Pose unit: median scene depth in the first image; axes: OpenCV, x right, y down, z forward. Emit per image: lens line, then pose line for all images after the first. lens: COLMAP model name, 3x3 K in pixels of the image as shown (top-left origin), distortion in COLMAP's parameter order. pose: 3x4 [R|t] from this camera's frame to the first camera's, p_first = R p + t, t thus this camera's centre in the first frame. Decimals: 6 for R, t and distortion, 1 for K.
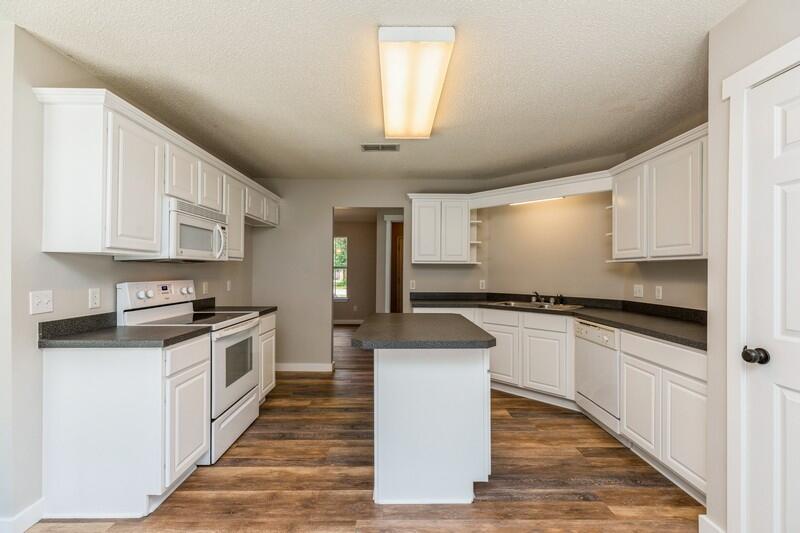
lens RADIAL K [[357.9, 0, 405.3], [0, 357.9, 268.5], [0, 0, 1]] dist [0.007372, -0.002045]
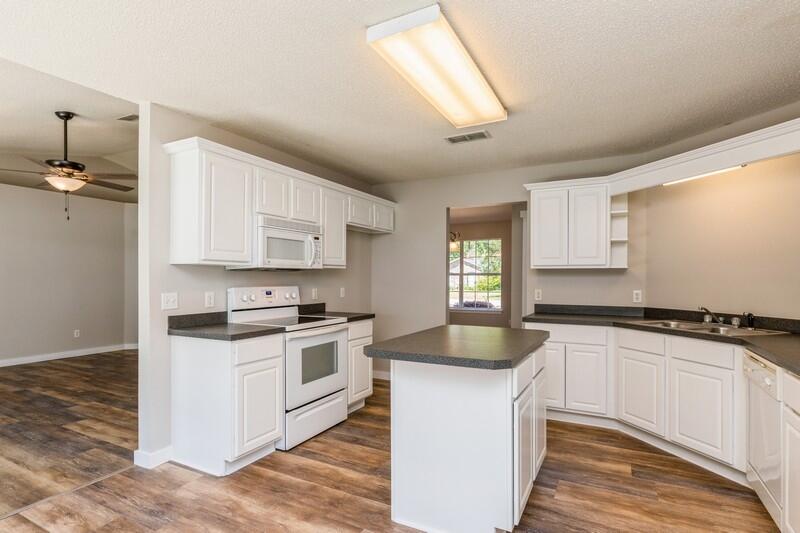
lens RADIAL K [[414.9, 0, 403.1], [0, 414.9, 277.7], [0, 0, 1]] dist [-0.003536, -0.001259]
pose [[0.877189, -0.002270, -0.480140, 0.353588], [0.004709, 0.999981, 0.003875, 0.002182], [0.480122, -0.005660, 0.877183, 0.036504]]
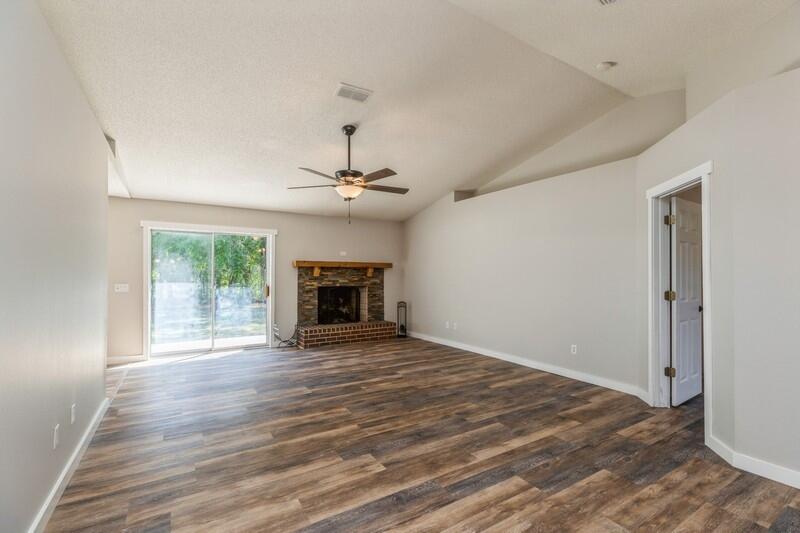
lens RADIAL K [[357.9, 0, 393.7], [0, 357.9, 273.0], [0, 0, 1]] dist [0.007372, -0.002045]
pose [[-0.863481, -0.007654, -0.504324, -1.019275], [-0.003066, 0.999946, -0.009925, 0.002366], [0.504373, -0.007024, -0.863457, 2.336115]]
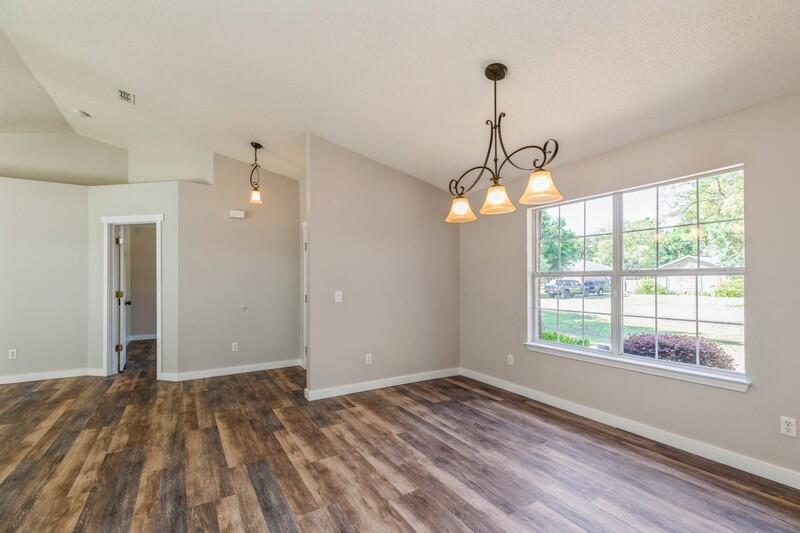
lens RADIAL K [[357.9, 0, 403.5], [0, 357.9, 279.0], [0, 0, 1]] dist [0.007372, -0.002045]
pose [[0.512038, -0.009438, -0.858911, -0.174057], [0.006984, 0.999952, -0.006825, 0.009916], [0.858934, -0.002504, 0.512080, 2.024711]]
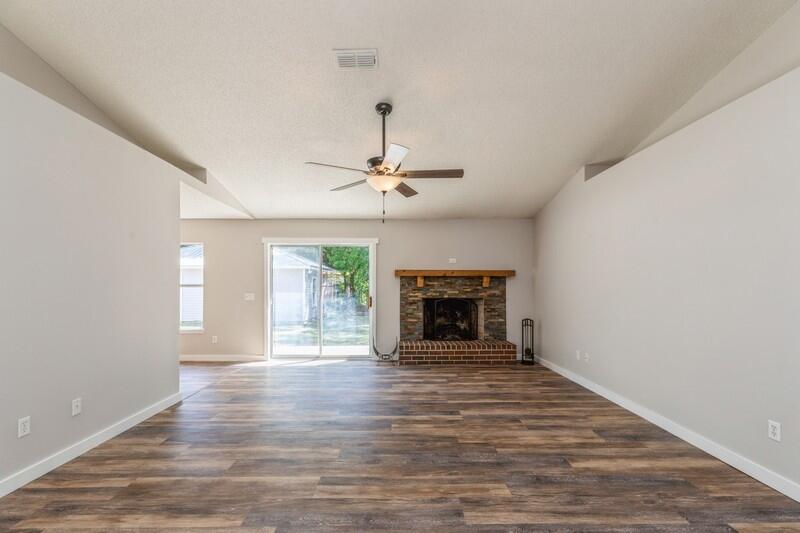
lens RADIAL K [[357.9, 0, 396.8], [0, 357.9, 284.9], [0, 0, 1]] dist [0.007372, -0.002045]
pose [[-0.999935, -0.003021, 0.011012, -1.715447], [-0.003075, 0.999984, -0.004850, 0.001482], [-0.010997, -0.004884, -0.999928, 2.173636]]
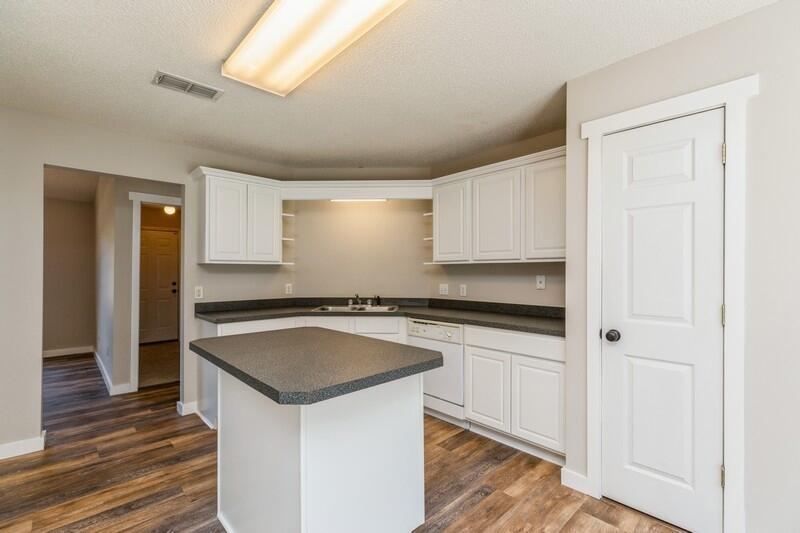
lens RADIAL K [[357.9, 0, 401.2], [0, 357.9, 269.7], [0, 0, 1]] dist [0.007372, -0.002045]
pose [[0.740907, -0.001267, 0.671606, -0.285689], [0.001232, 0.999999, 0.000527, -0.002101], [-0.671606, 0.000436, 0.740908, 0.307310]]
